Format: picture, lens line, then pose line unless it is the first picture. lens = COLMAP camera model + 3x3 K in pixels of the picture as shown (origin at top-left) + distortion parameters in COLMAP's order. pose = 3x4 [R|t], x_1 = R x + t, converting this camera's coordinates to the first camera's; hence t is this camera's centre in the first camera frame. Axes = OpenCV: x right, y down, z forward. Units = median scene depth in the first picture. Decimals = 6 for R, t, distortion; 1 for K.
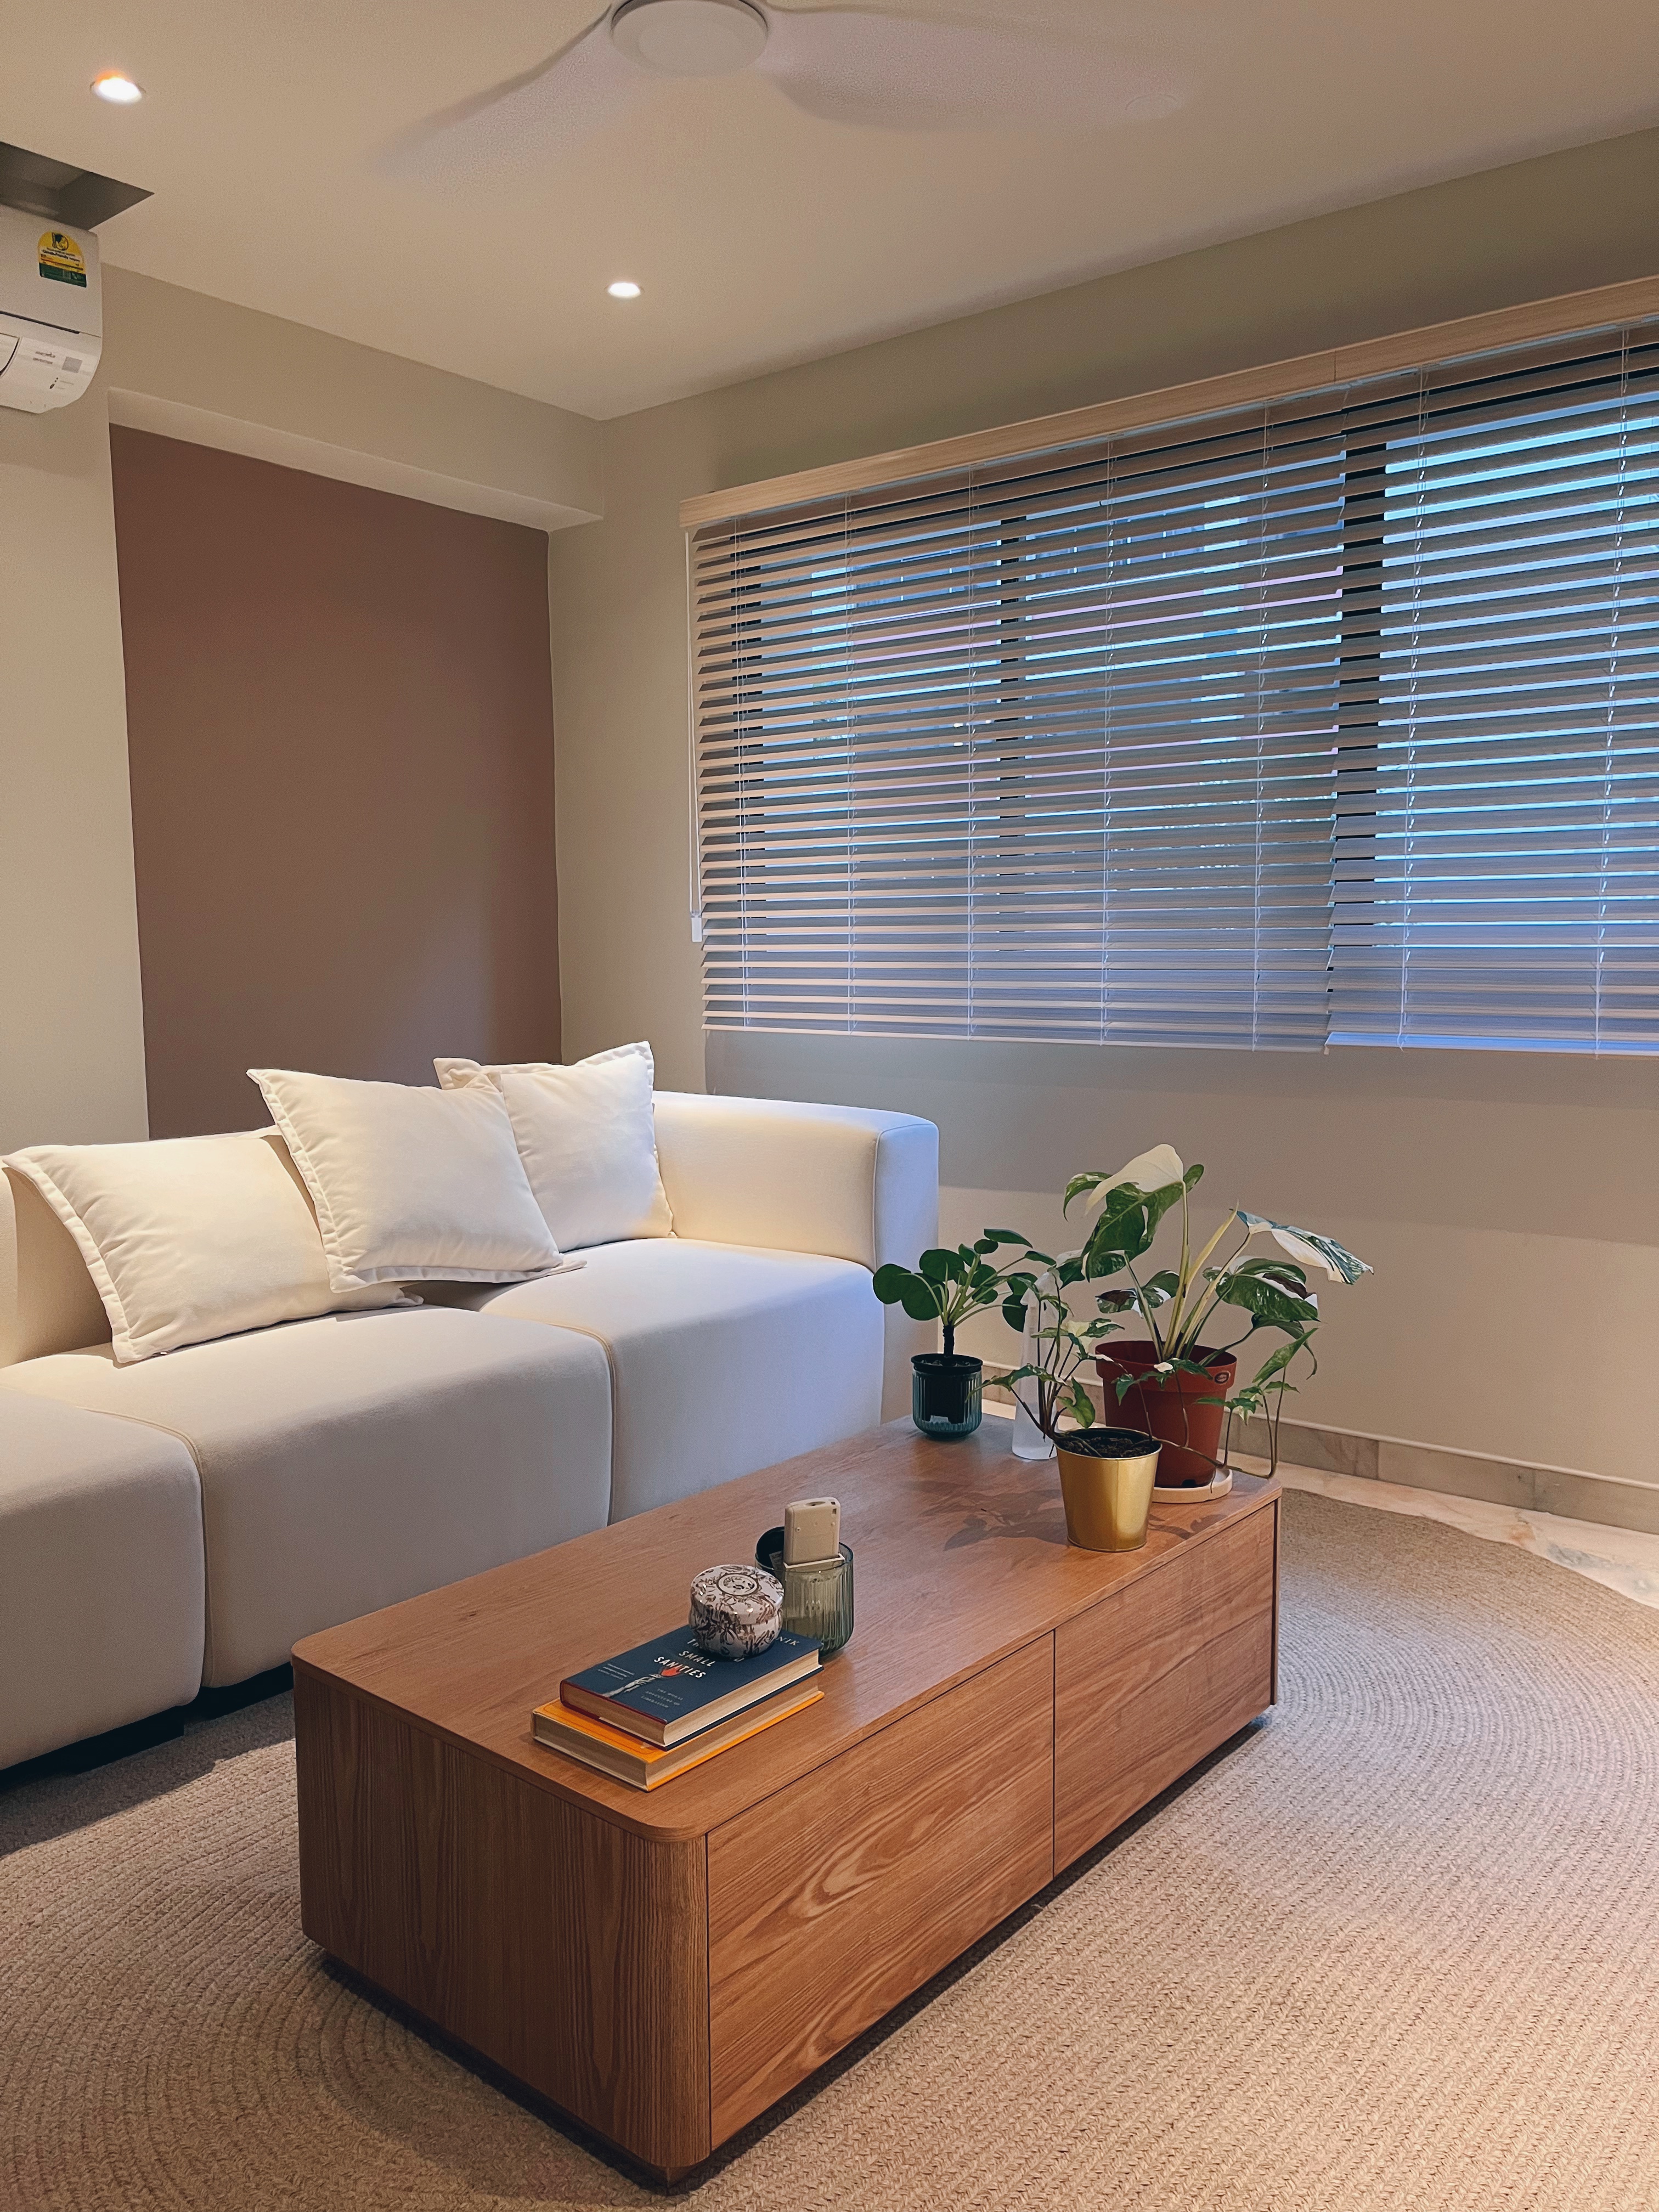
lens RADIAL K [[1708.5, 0, 875.6], [0, 1708.5, 1098.9], [0, 0, 1]] dist [-0.004774, -0.007177]
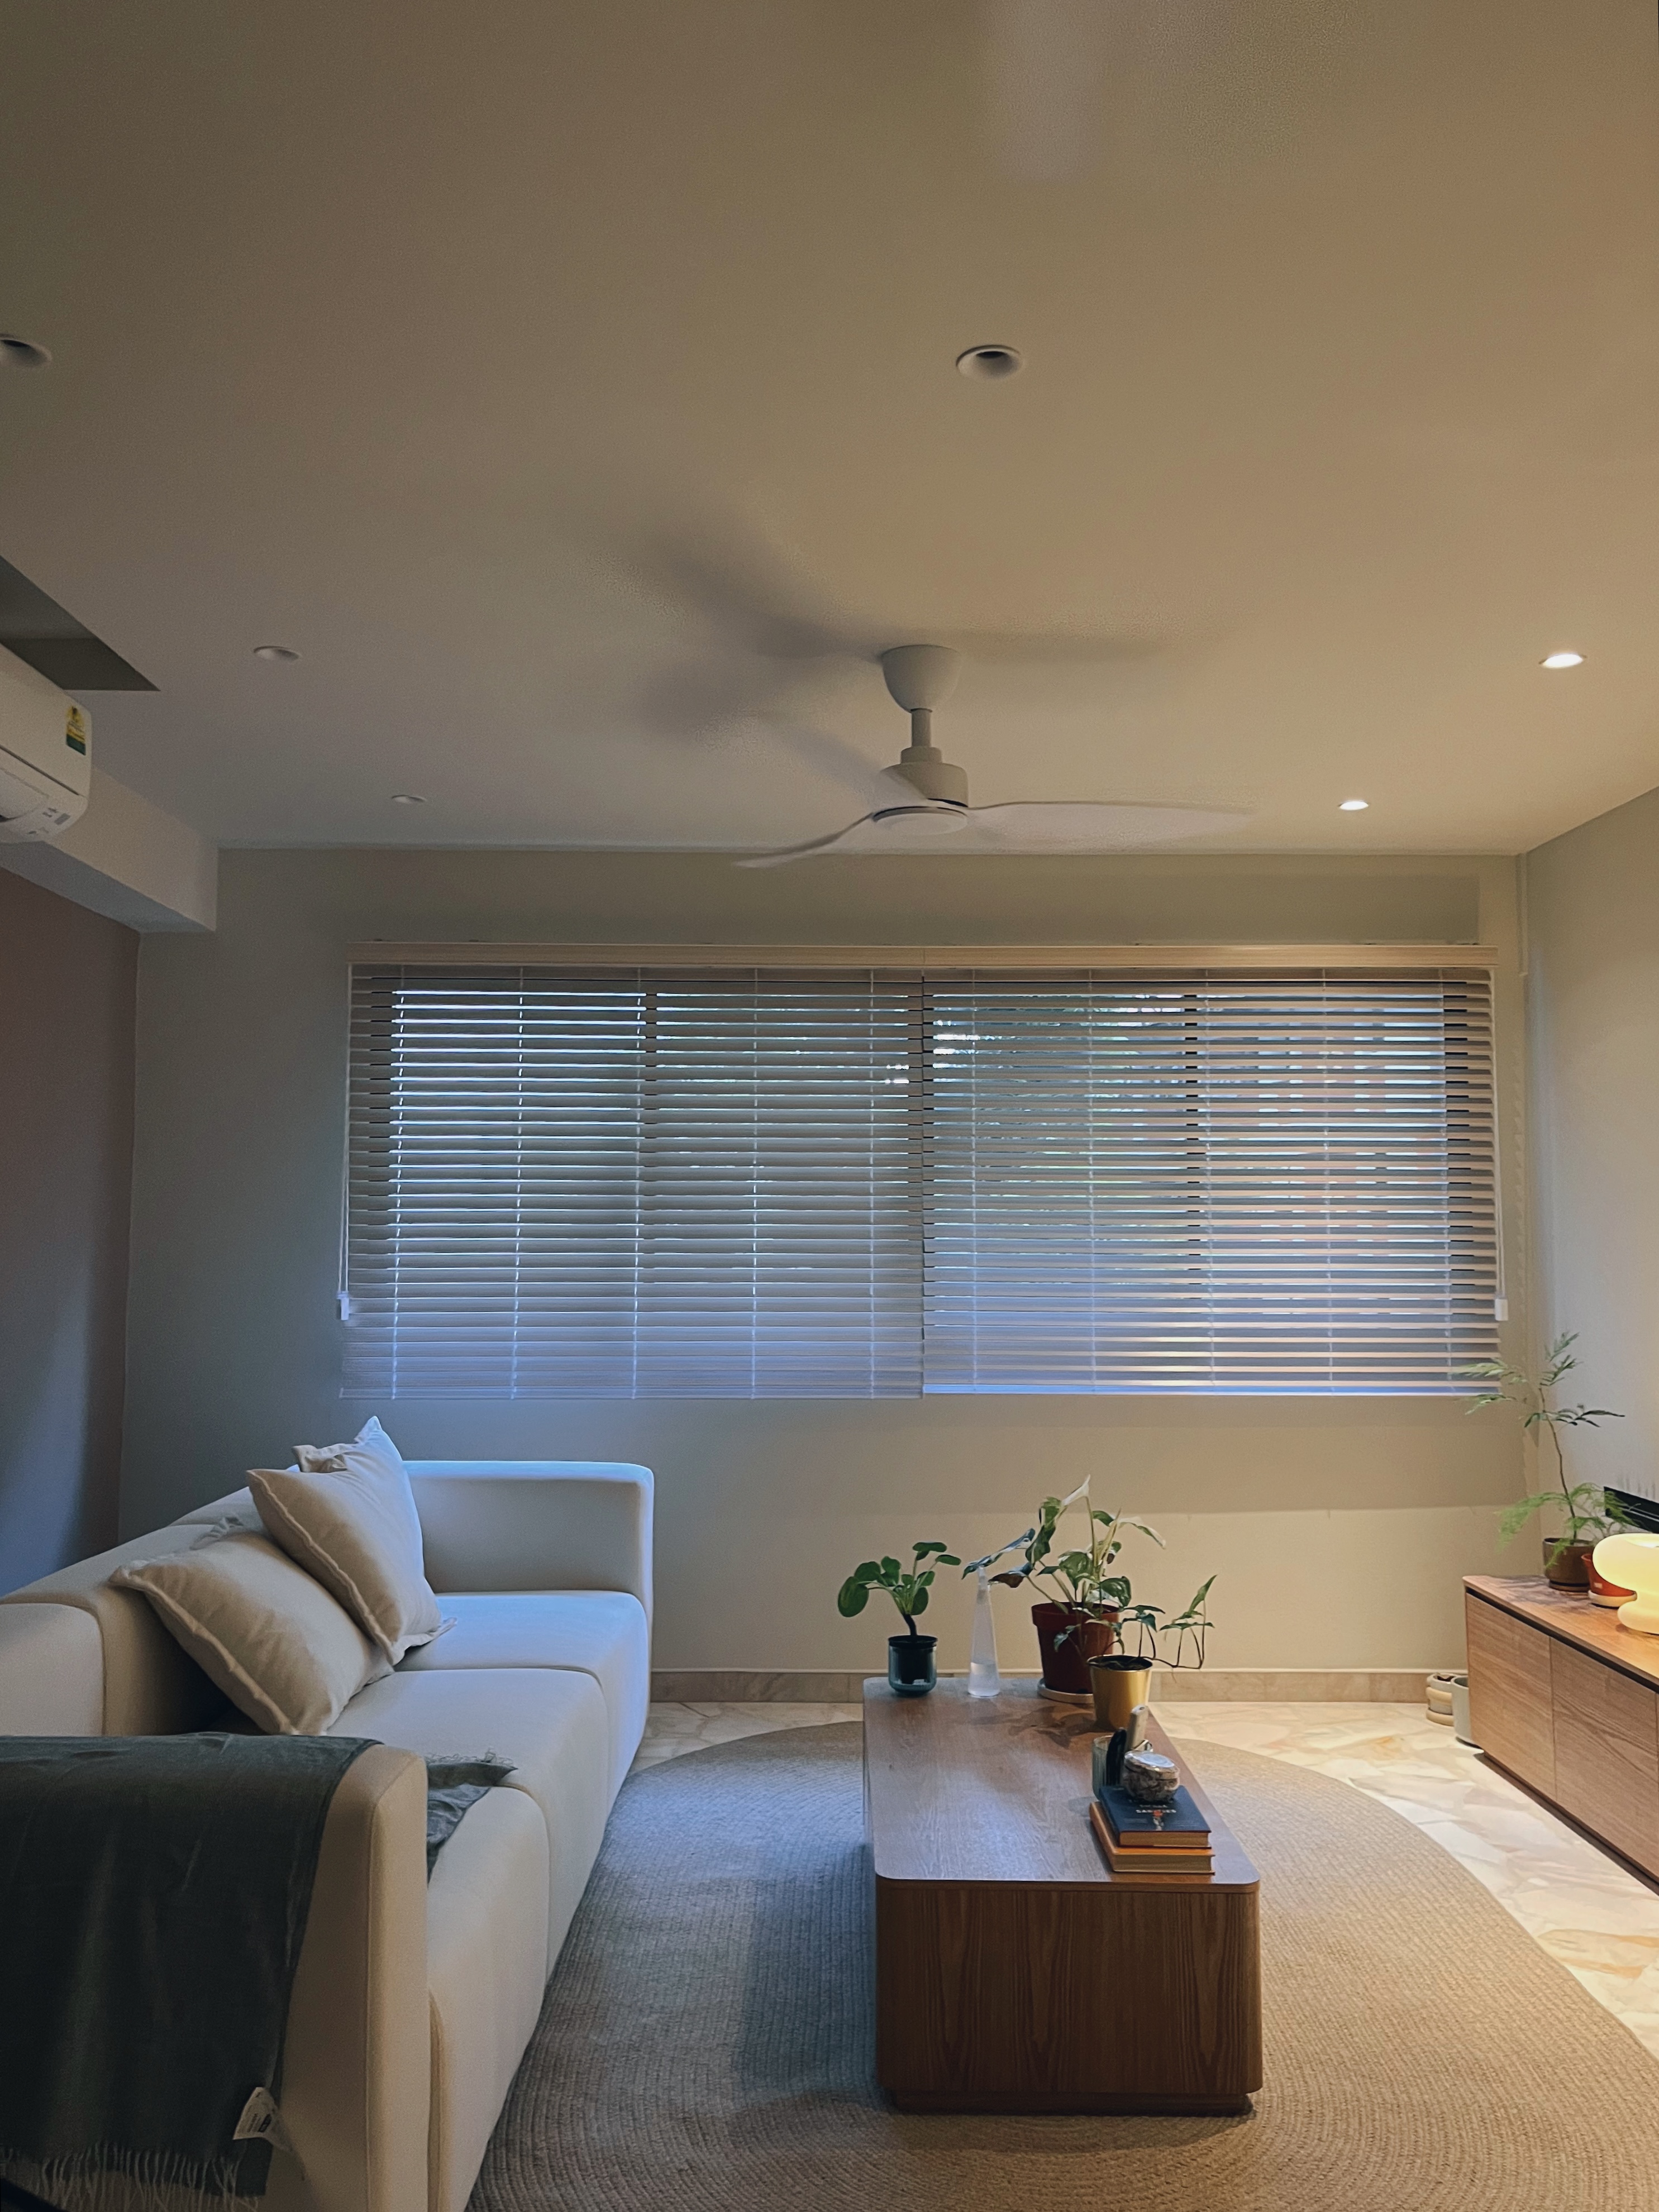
lens RADIAL K [[1705.4, 0, 829.5], [0, 1705.4, 1106.0], [0, 0, 1]] dist [0.028016, -0.009273]
pose [[0.780500, 0.055282, 0.622707, -0.787553], [0.048384, 0.987753, -0.148335, -0.068165], [-0.623281, 0.145905, 0.768266, -0.118821]]
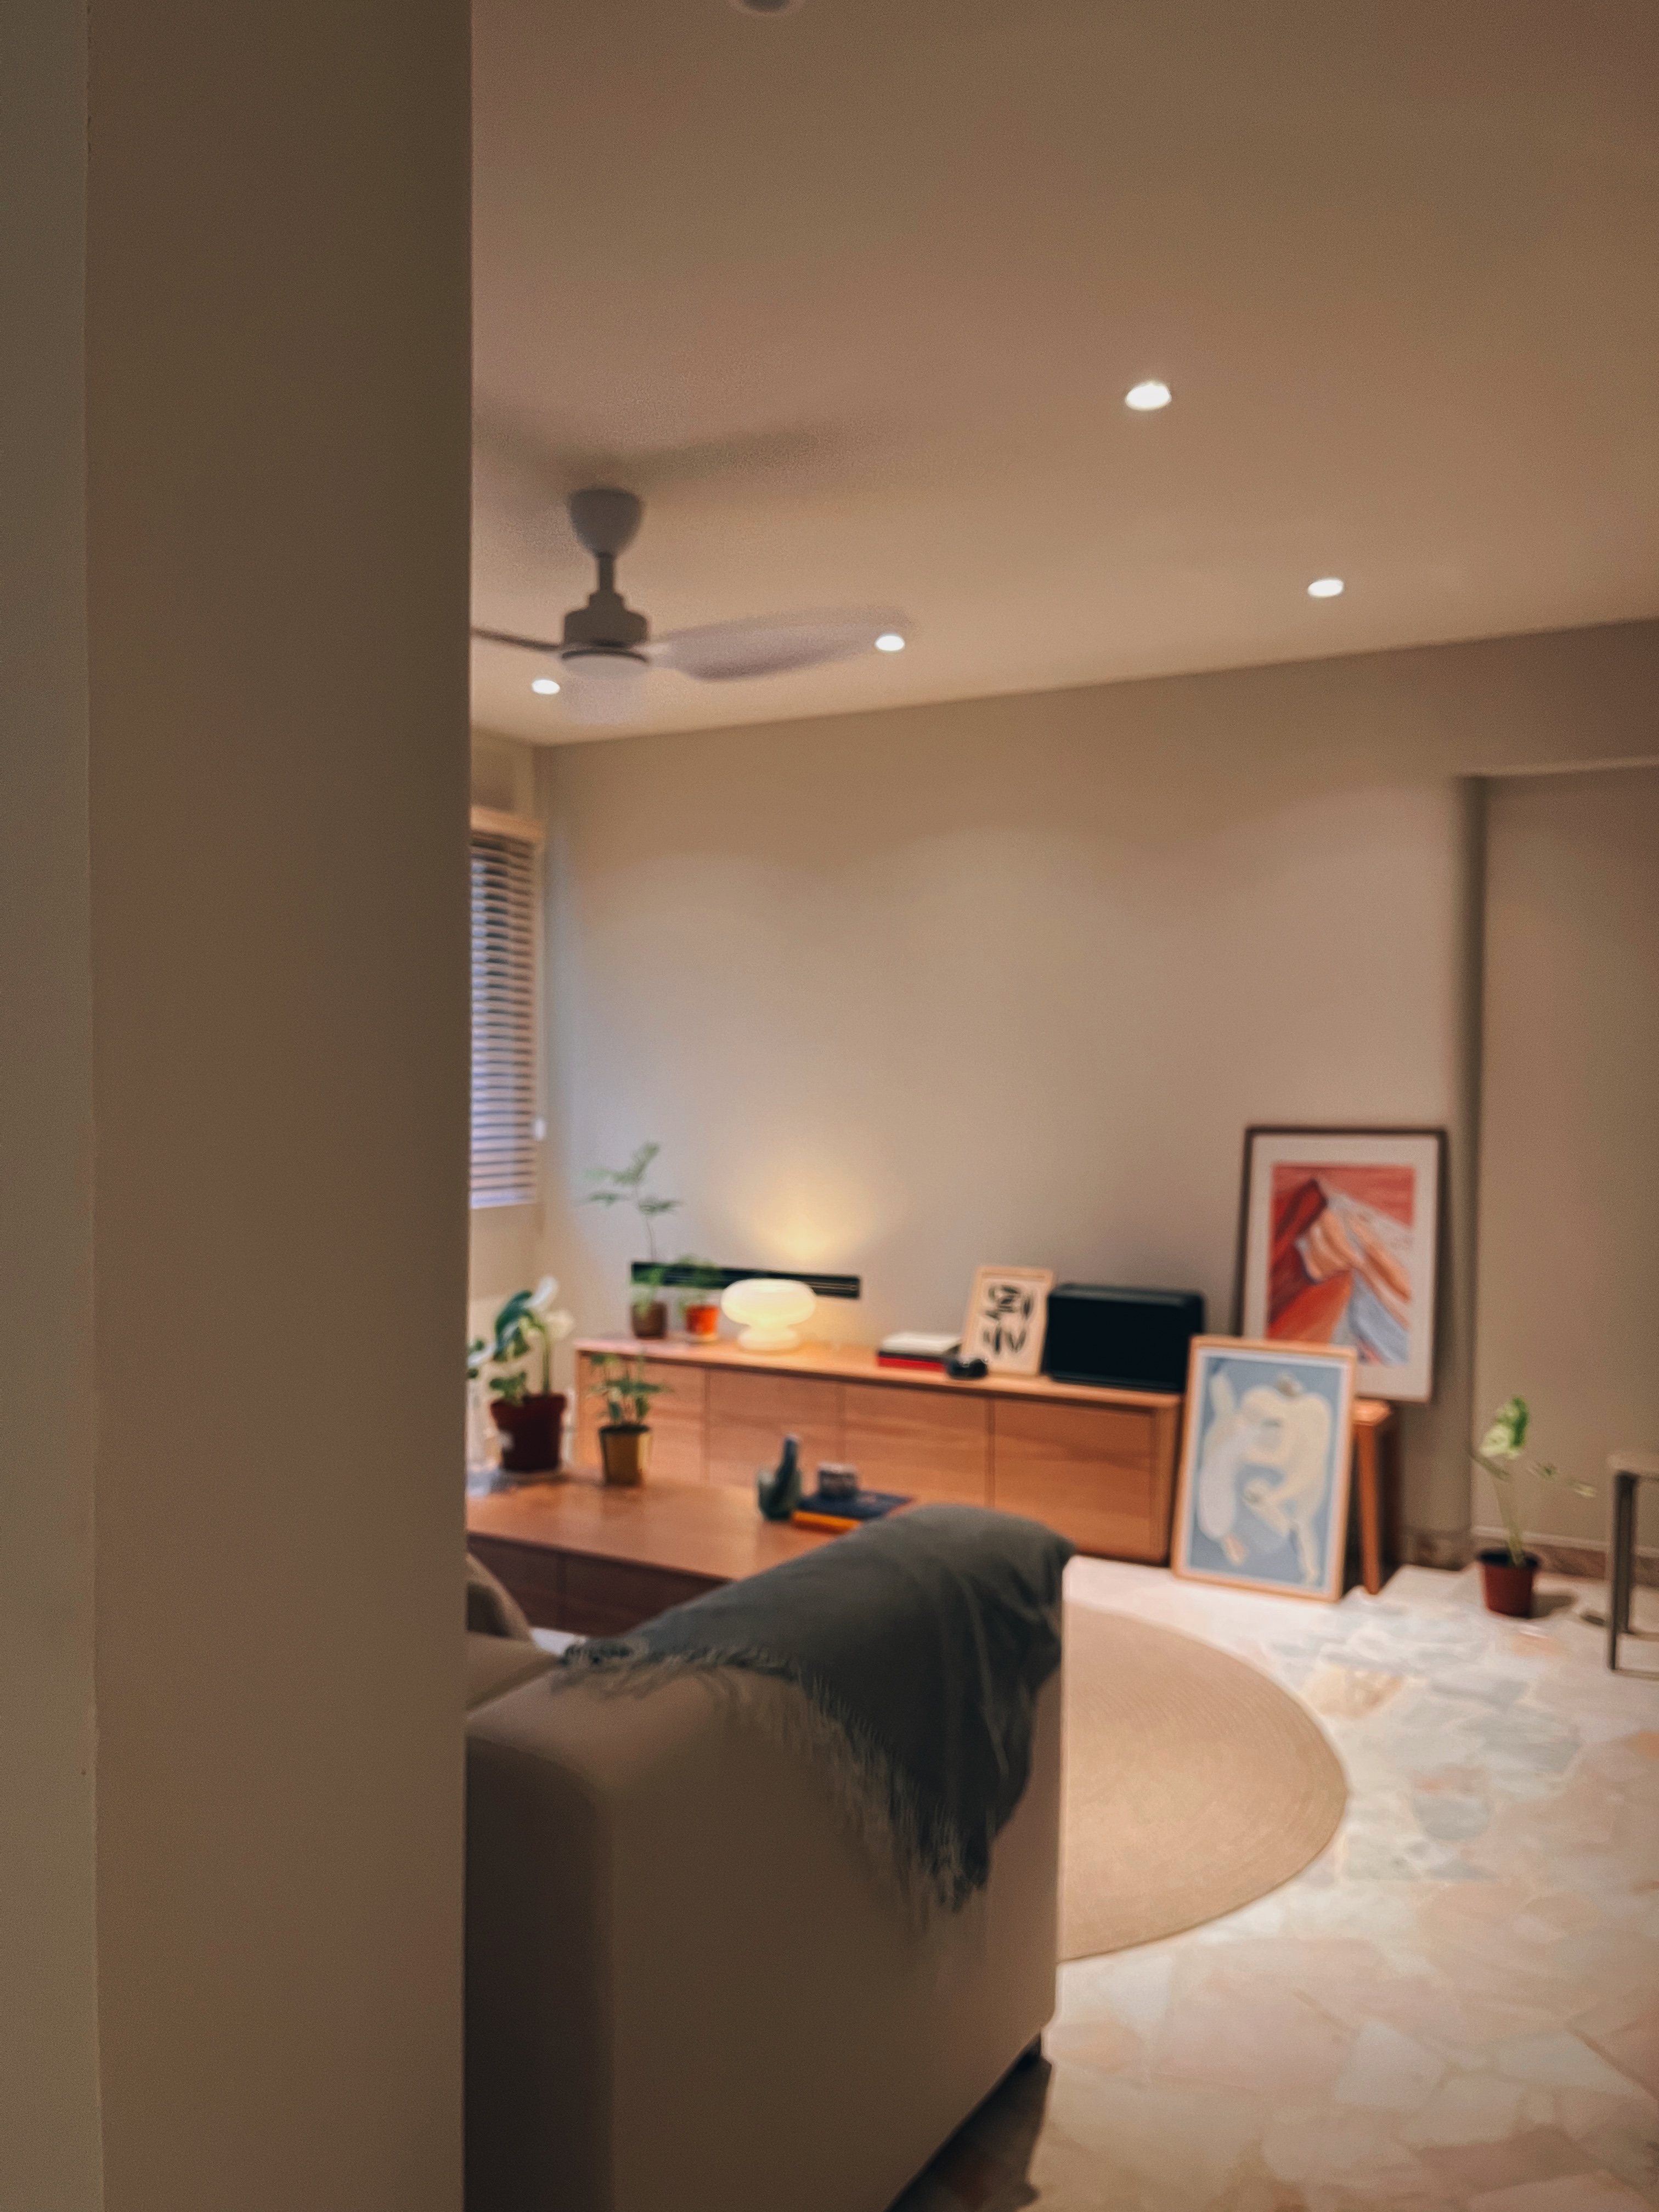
lens RADIAL K [[1681.5, 0, 828.0], [0, 1681.5, 1166.1], [0, 0, 1]] dist [0.001708, -0.000109]
pose [[-0.137082, -0.045584, 0.989510, -1.217841], [0.089639, 0.994271, 0.058222, -0.127620], [-0.986495, 0.096680, -0.132211, 0.690621]]
